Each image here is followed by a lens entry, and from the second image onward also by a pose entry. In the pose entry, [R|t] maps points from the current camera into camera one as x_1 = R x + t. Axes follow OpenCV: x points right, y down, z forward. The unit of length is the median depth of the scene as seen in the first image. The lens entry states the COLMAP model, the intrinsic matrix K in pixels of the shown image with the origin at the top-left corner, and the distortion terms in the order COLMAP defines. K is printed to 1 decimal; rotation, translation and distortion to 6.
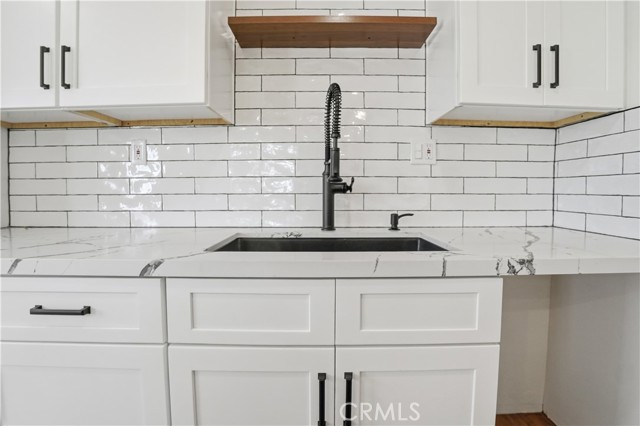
lens RADIAL K [[312.8, 0, 317.9], [0, 312.8, 200.8], [0, 0, 1]] dist [-0.050351, 0.000224]
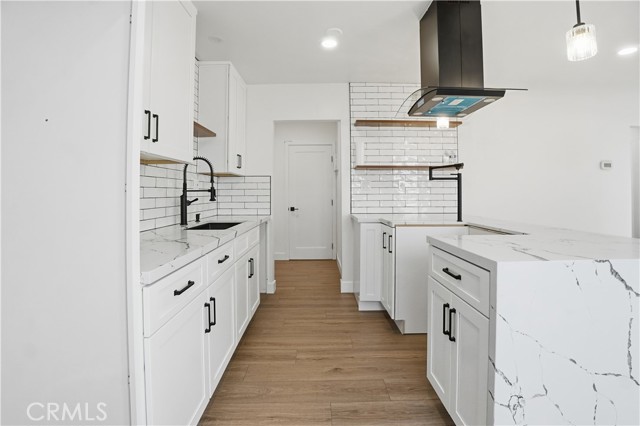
lens RADIAL K [[294.4, 0, 319.0], [0, 294.4, 195.8], [0, 0, 1]] dist [-0.063795, 0.012253]
pose [[-0.011612, -0.007757, 0.999902, -1.763139], [0.050840, 0.998672, 0.008338, -0.056699], [-0.998639, 0.050932, -0.011202, 0.166285]]
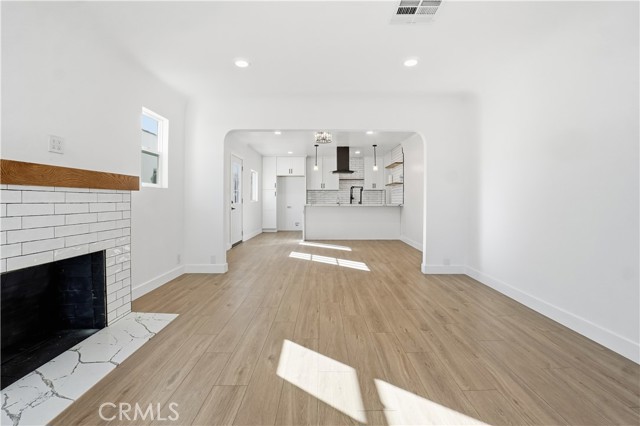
lens RADIAL K [[294.4, 0, 319.0], [0, 294.4, 195.8], [0, 0, 1]] dist [-0.063795, 0.012253]
pose [[0.999786, 0.000307, -0.020687, -0.624645], [-0.001624, 0.997970, -0.063664, 0.371403], [0.020626, 0.063684, 0.997757, -6.518040]]
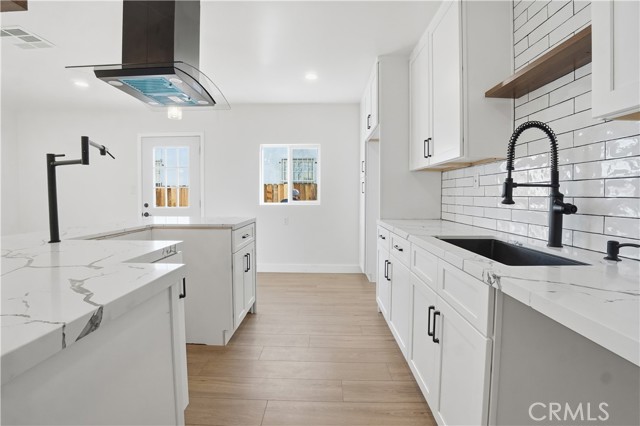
lens RADIAL K [[286.1, 0, 314.0], [0, 286.1, 208.2], [0, 0, 1]] dist [-0.043822, 0.000733]
pose [[-0.042459, 0.047229, -0.997981, 1.001216], [-0.048753, 0.997594, 0.049285, -0.043107], [0.997908, 0.050747, -0.040055, 0.198816]]
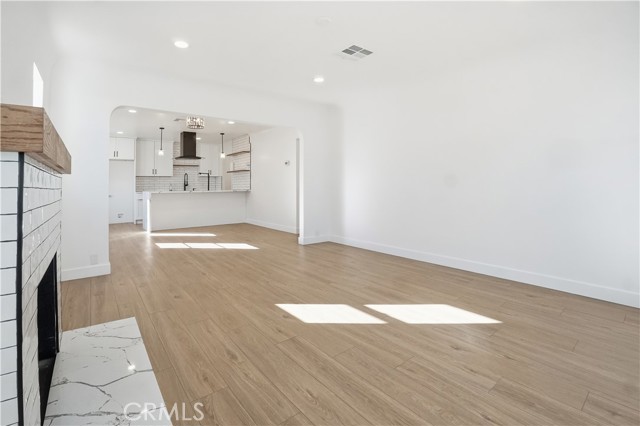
lens RADIAL K [[293.4, 0, 306.3], [0, 293.4, 175.2], [0, 0, 1]] dist [-0.041640, 0.000269]
pose [[0.812329, 0.011751, 0.583081, -1.723768], [0.040483, 0.996249, -0.076477, 0.382896], [-0.581793, 0.085729, 0.808806, -6.574296]]
